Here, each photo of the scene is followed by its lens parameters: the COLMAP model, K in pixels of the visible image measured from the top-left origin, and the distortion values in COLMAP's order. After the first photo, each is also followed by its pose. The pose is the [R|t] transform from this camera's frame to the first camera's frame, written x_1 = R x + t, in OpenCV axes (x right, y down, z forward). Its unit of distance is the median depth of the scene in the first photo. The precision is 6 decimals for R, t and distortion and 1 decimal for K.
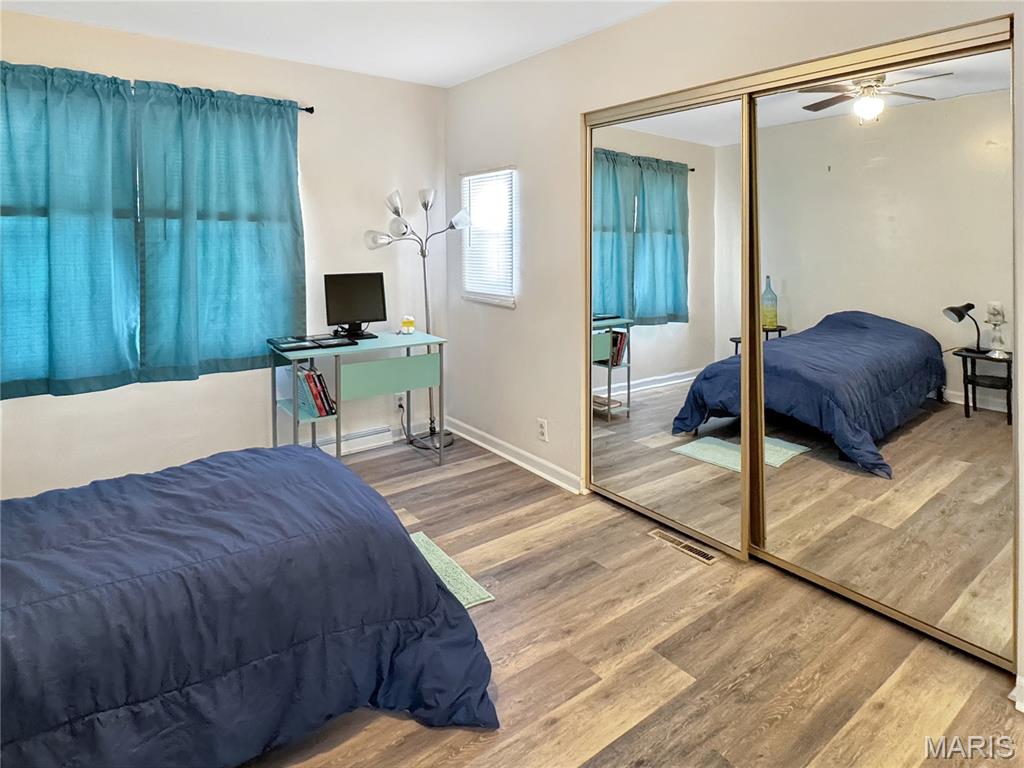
lens RADIAL K [[625.6, 0, 512.0], [0, 625.6, 384.0], [0, 0, 1]] dist [0.000820, 0.000716]
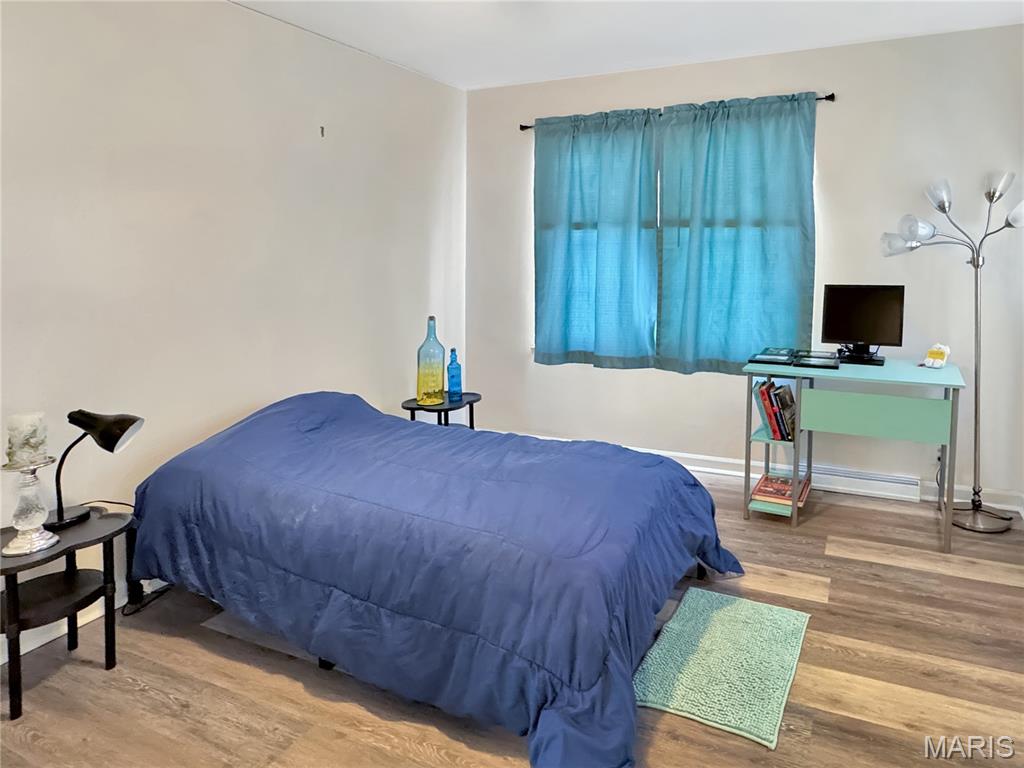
lens RADIAL K [[572.2, 0, 512.1], [0, 572.2, 368.7], [0, 0, 1]] dist [0.002275, -0.000002]
pose [[0.491971, 0.174864, -0.852870, 0.199745], [-0.189255, 0.977676, 0.091283, -0.052473], [0.849792, 0.116501, 0.514082, 0.240038]]
